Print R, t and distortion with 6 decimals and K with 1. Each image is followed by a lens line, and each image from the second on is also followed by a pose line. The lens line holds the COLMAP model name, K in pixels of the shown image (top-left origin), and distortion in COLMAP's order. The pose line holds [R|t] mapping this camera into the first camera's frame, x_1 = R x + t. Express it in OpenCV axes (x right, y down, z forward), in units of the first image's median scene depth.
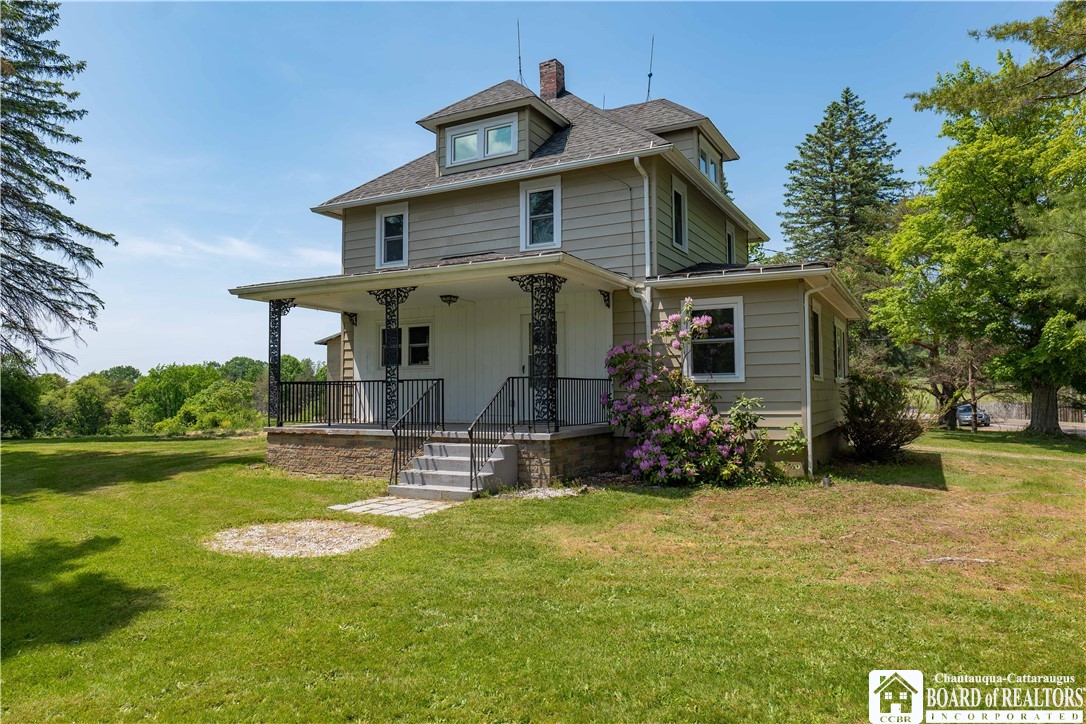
lens RADIAL K [[708.1, 0, 543.0], [0, 708.1, 362.0], [0, 0, 1]] dist [-0.004501, -0.001404]
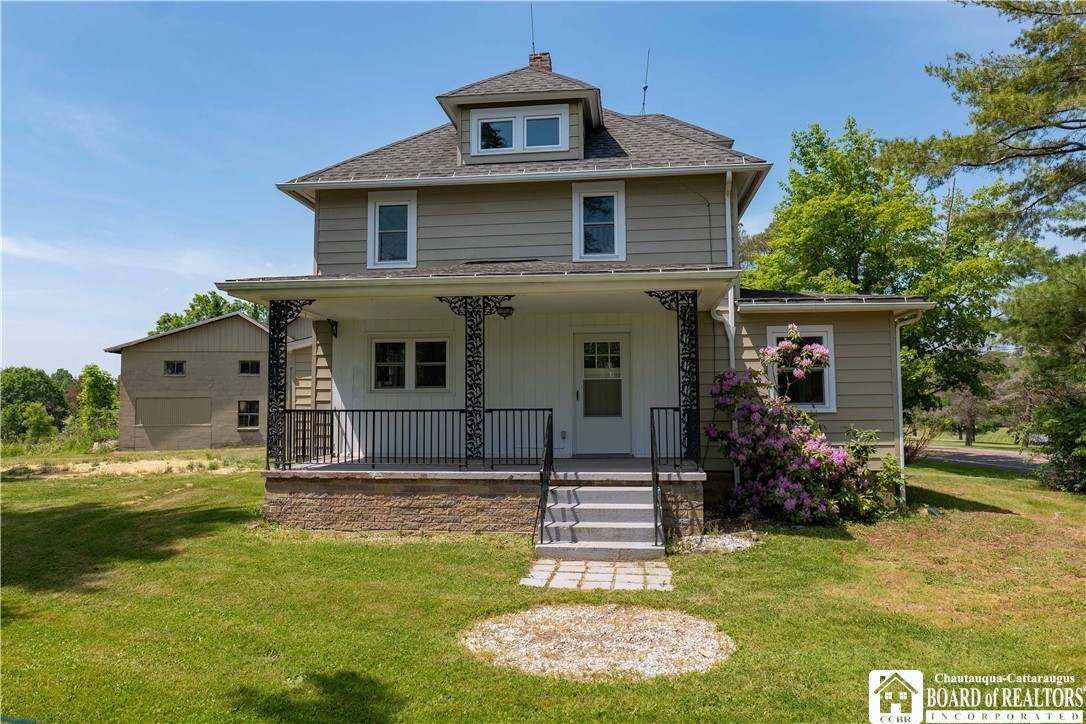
lens RADIAL K [[708.1, 0, 543.0], [0, 708.1, 362.0], [0, 0, 1]] dist [-0.004501, -0.001404]
pose [[0.931397, 0.025461, 0.363113, -0.398324], [-0.017586, 0.999533, -0.024979, -0.008767], [-0.363580, 0.016880, 0.931410, 0.202451]]
